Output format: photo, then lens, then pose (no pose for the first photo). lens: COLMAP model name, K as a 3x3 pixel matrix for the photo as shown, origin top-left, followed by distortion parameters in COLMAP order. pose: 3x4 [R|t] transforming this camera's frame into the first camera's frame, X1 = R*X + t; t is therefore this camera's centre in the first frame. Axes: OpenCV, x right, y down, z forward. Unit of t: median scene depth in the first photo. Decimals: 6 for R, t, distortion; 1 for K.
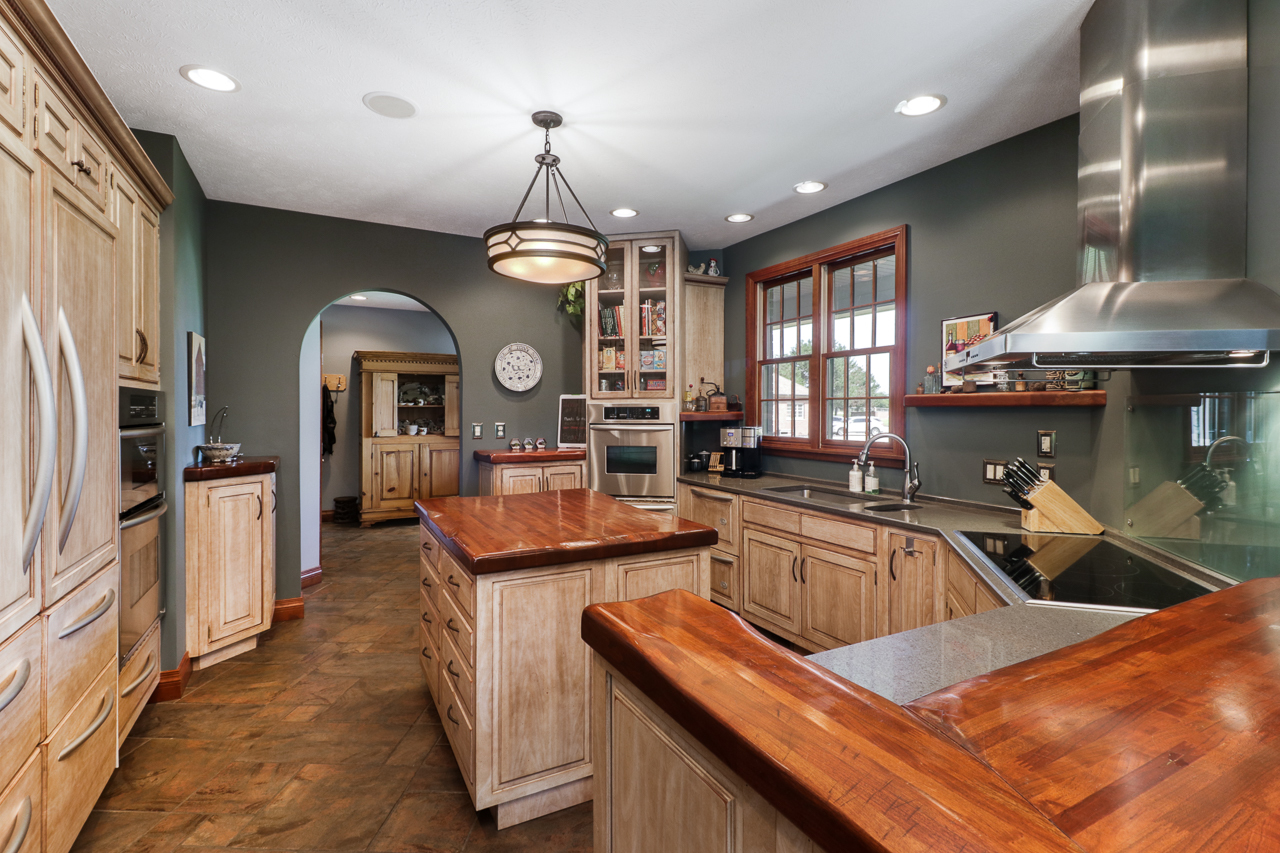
lens RADIAL K [[599.2, 0, 640.4], [0, 599.2, 419.1], [0, 0, 1]] dist [0.001161, 0.000101]
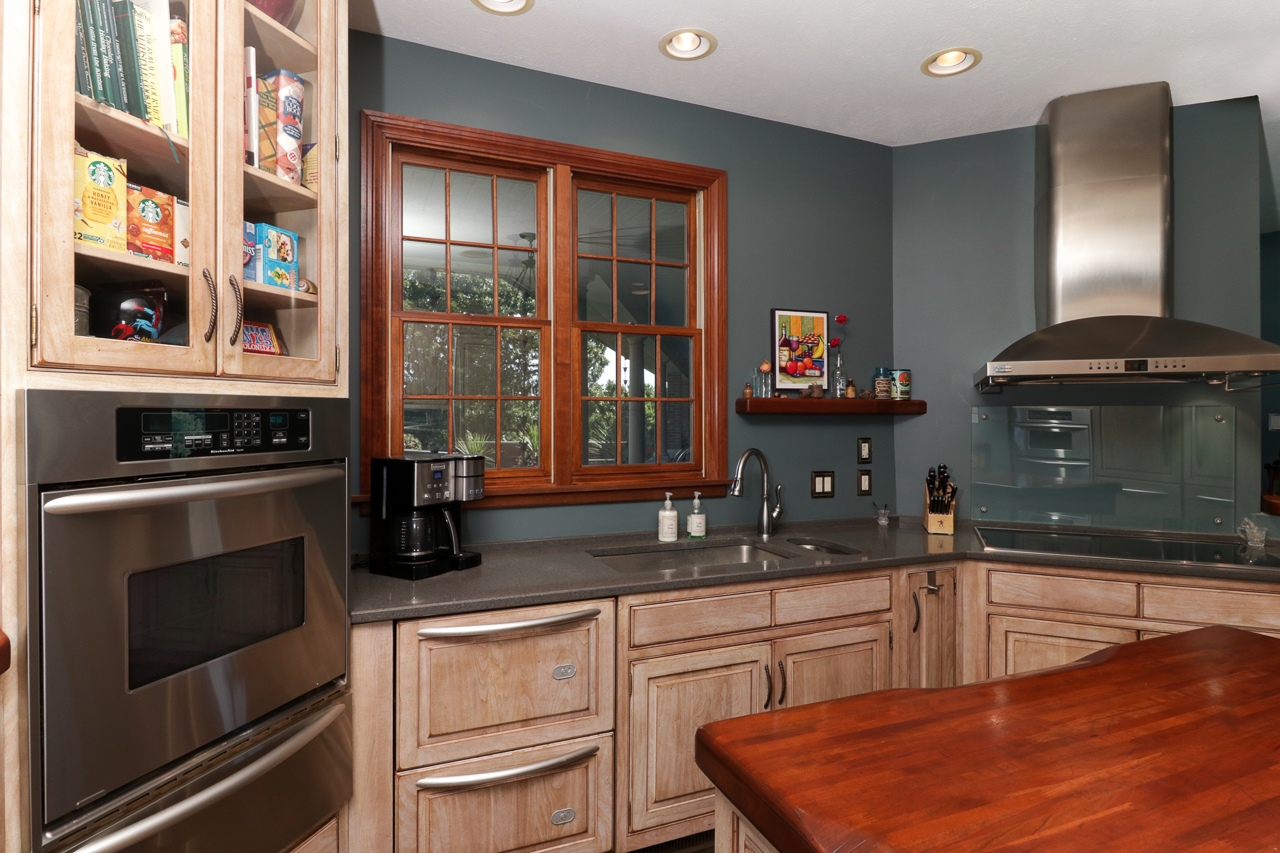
lens RADIAL K [[640.0, 0, 639.8], [0, 640.0, 416.4], [0, 0, 1]] dist [-0.004199, -0.000340]
pose [[0.112294, -0.000460, 0.993675, -0.392656], [0.014343, 0.999896, -0.001158, -0.018426], [-0.993572, 0.014383, 0.112289, 1.078986]]
